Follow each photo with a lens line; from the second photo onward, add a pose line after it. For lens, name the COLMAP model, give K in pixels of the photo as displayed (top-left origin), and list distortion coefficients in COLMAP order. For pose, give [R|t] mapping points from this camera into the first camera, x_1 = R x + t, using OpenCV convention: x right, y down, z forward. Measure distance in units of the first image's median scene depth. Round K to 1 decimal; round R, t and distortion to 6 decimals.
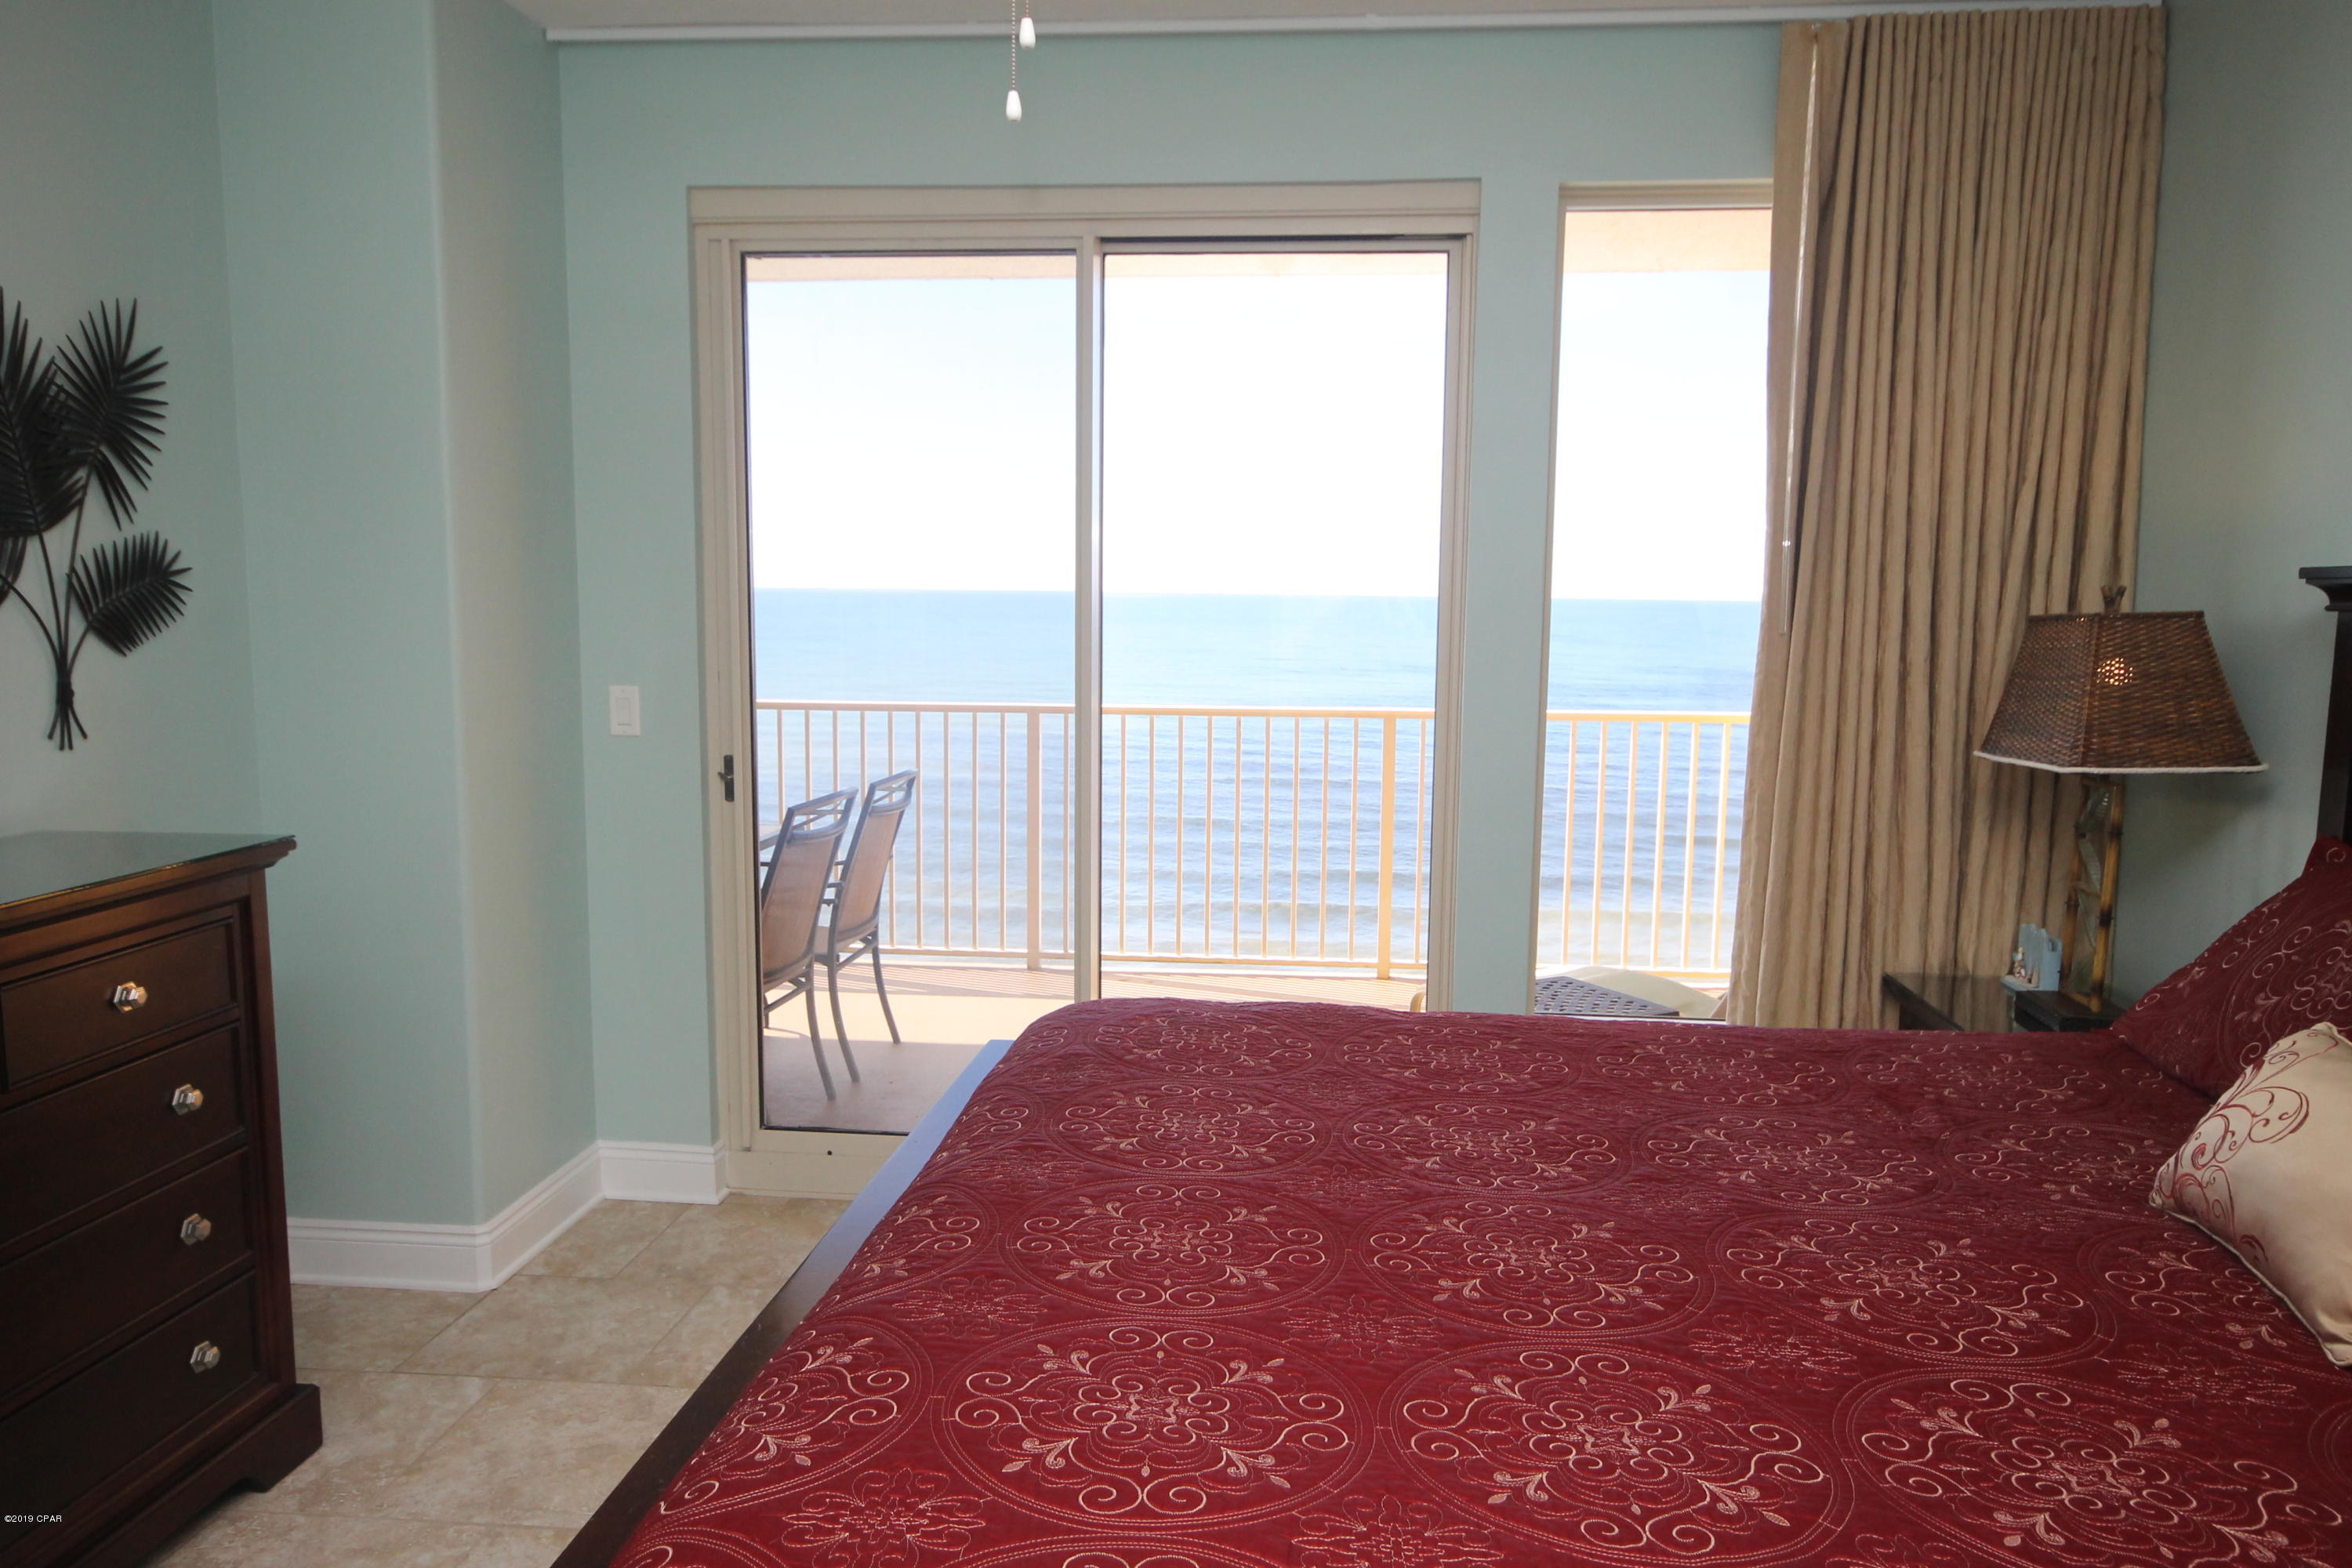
lens RADIAL K [[1609.0, 0, 1179.3], [0, 1609.0, 785.1], [0, 0, 1]] dist [0.011920, 0.005978]
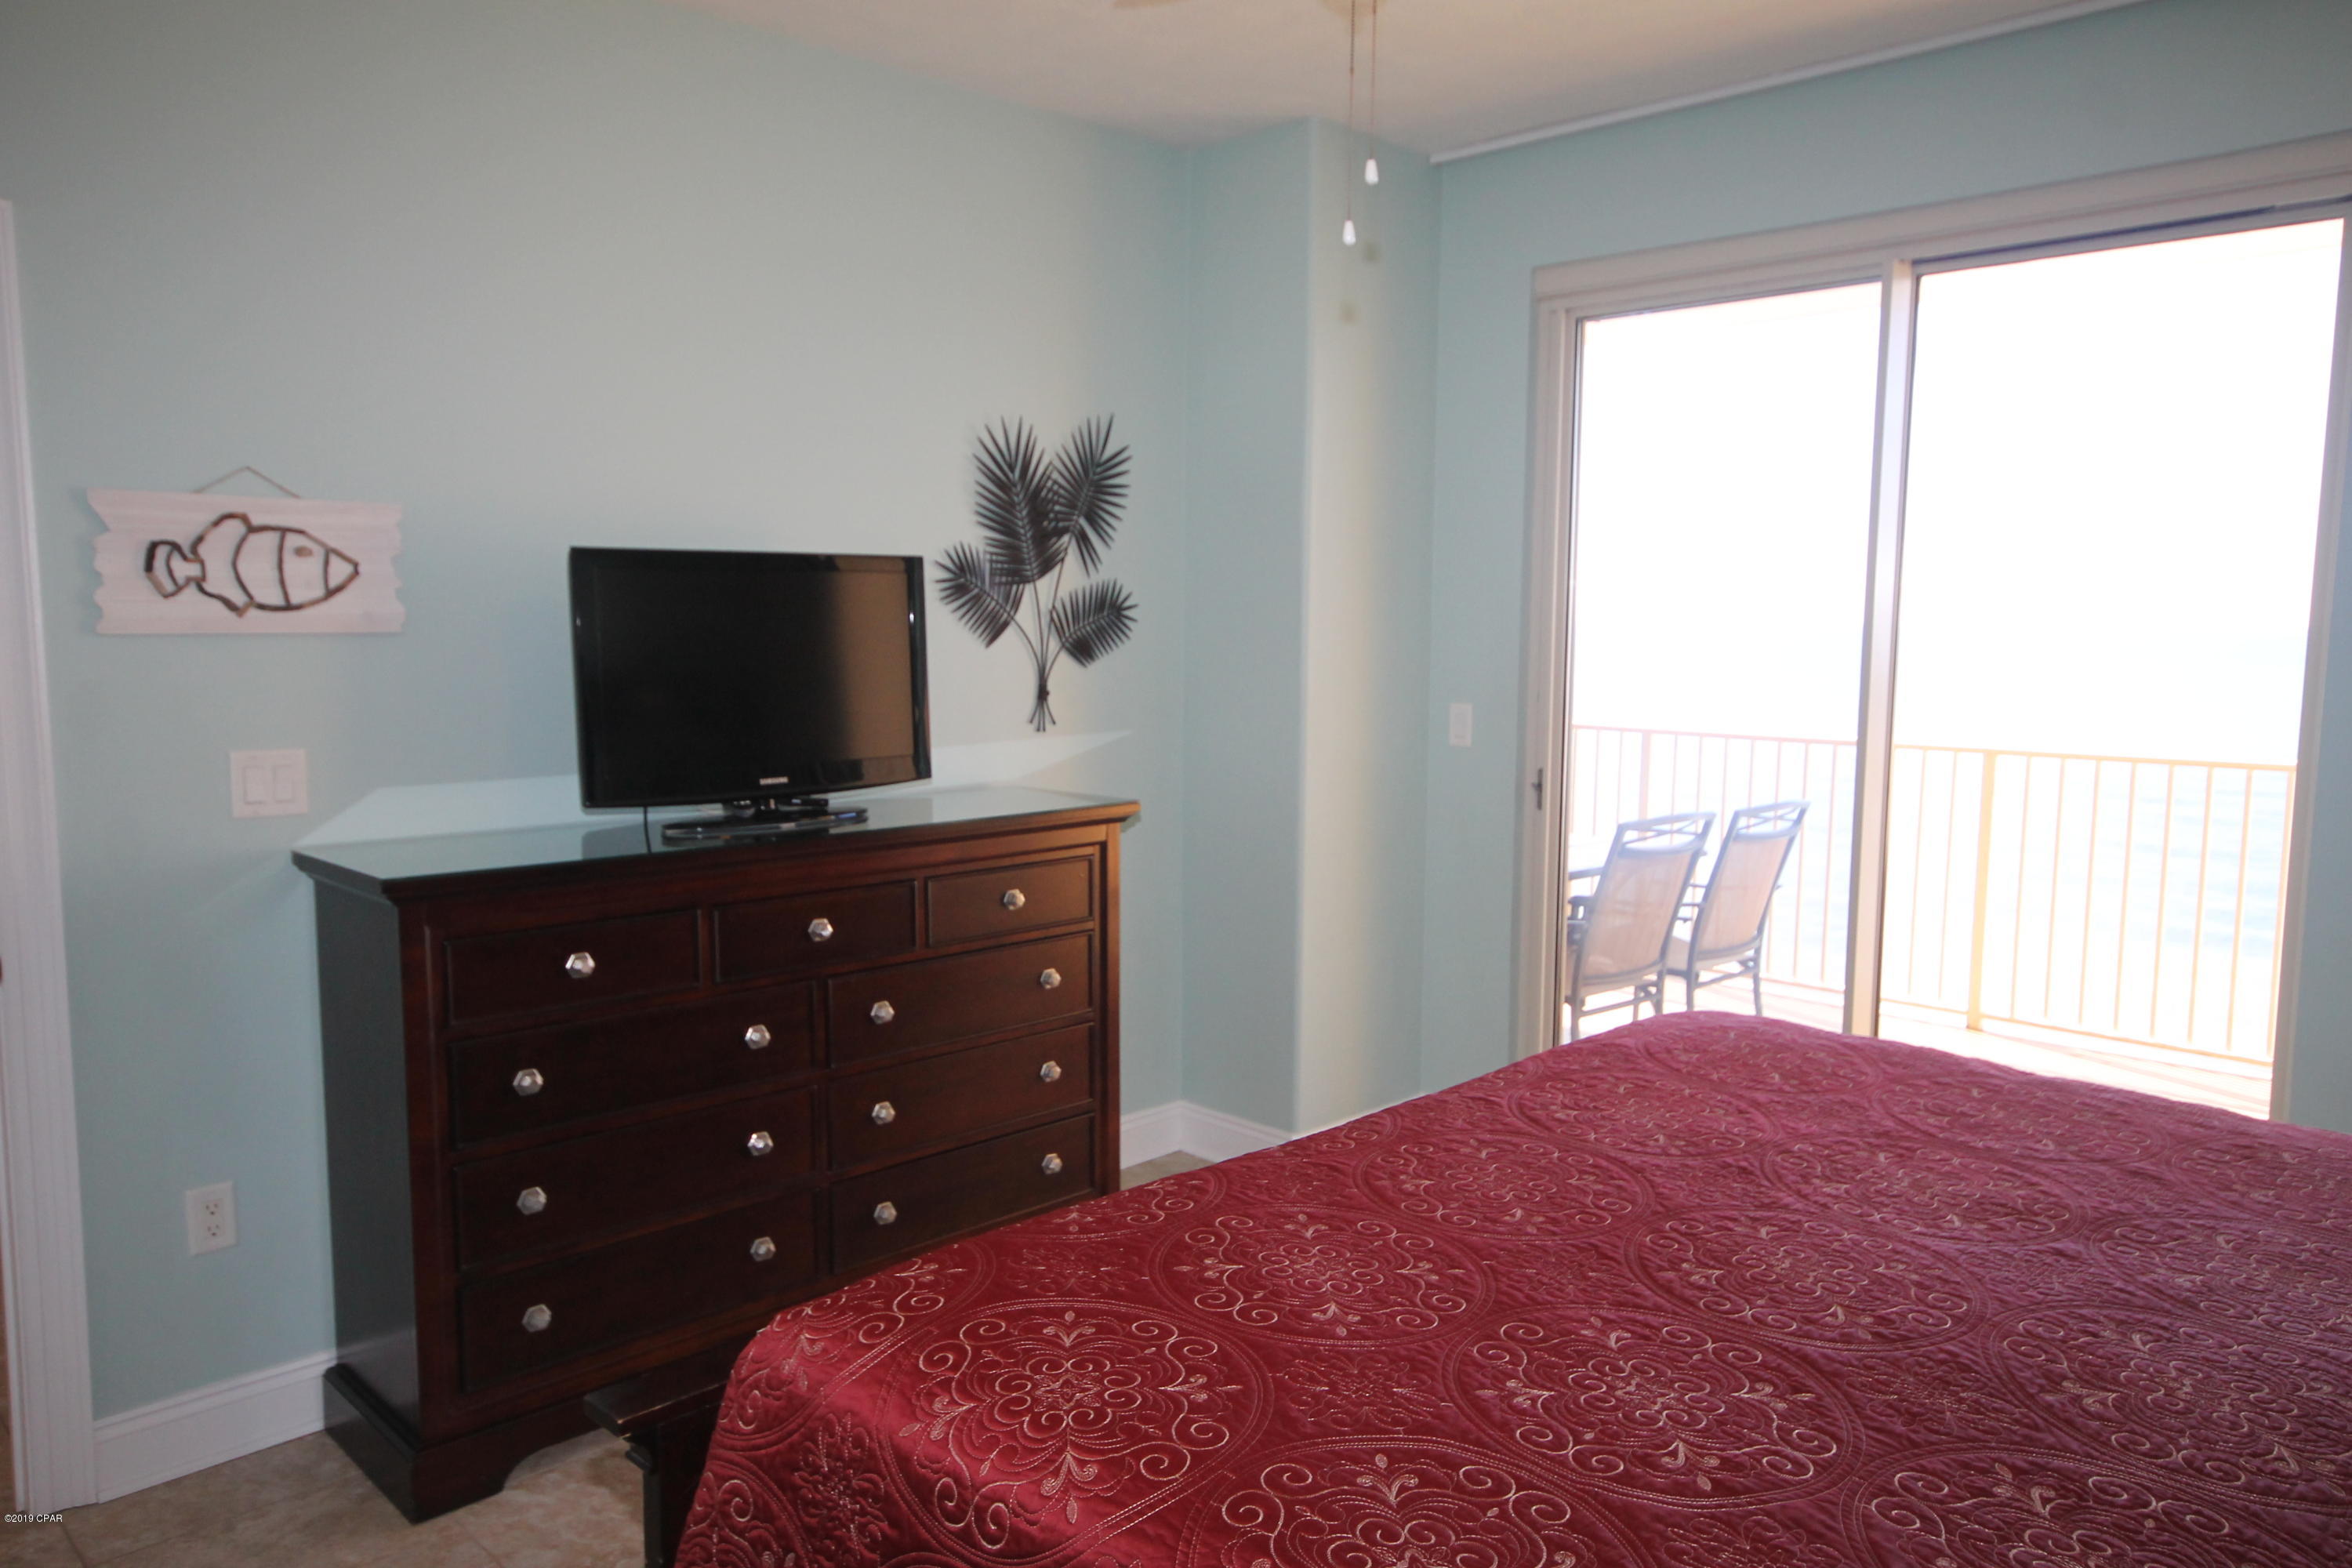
lens RADIAL K [[1610.9, 0, 1201.8], [0, 1610.9, 782.8], [0, 0, 1]] dist [0.000239, 0.002690]
pose [[0.777120, 0.061439, -0.626346, 0.273597], [-0.075922, 0.997107, 0.003609, 0.006305], [0.624756, 0.044748, 0.779537, -0.018526]]
